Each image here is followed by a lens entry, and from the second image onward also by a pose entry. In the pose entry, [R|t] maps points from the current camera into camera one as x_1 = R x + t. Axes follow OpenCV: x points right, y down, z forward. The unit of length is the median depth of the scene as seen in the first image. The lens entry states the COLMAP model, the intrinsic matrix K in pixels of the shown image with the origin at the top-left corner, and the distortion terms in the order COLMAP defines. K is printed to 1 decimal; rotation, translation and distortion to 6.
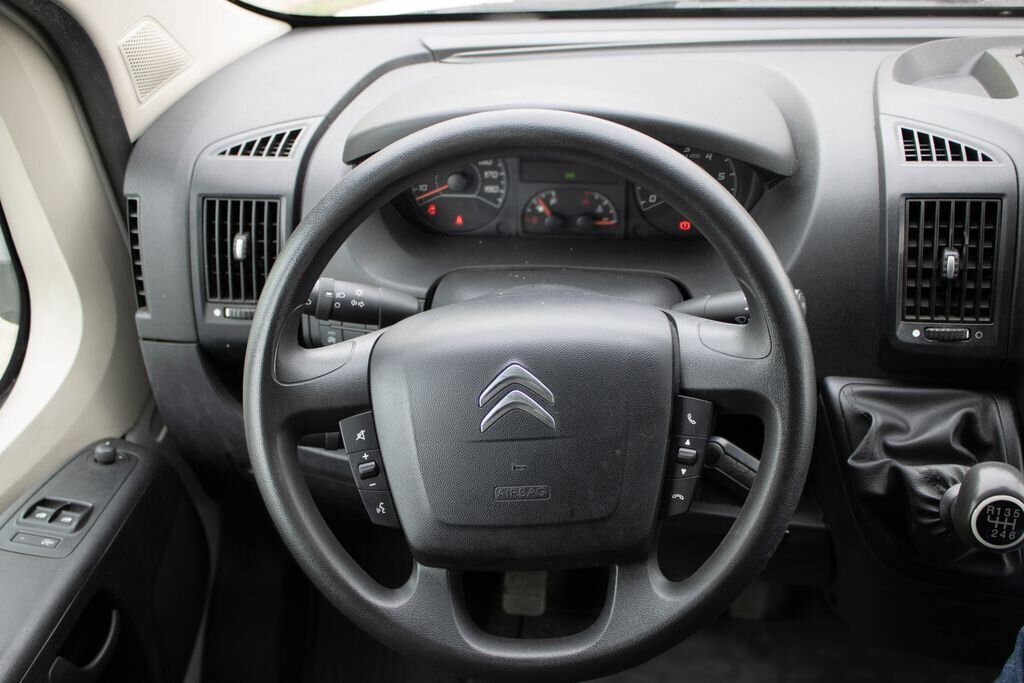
lens RADIAL K [[1137.2, 0, 509.6], [0, 1137.2, 366.7], [0, 0, 1]] dist [-0.117845, 0.149673]
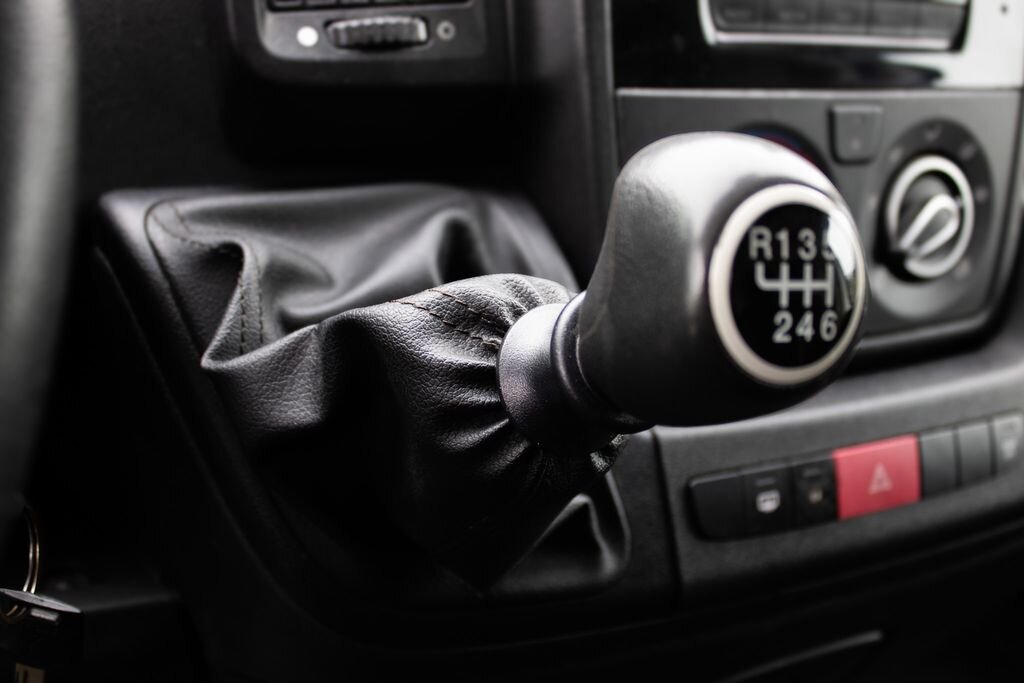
lens RADIAL K [[1137.2, 0, 509.6], [0, 1137.2, 366.7], [0, 0, 1]] dist [-0.117845, 0.149673]
pose [[0.802014, -0.126184, 0.583825, 0.159090], [0.212097, 0.973897, -0.080870, 0.128447], [-0.558380, 0.188687, 0.807842, 0.618303]]
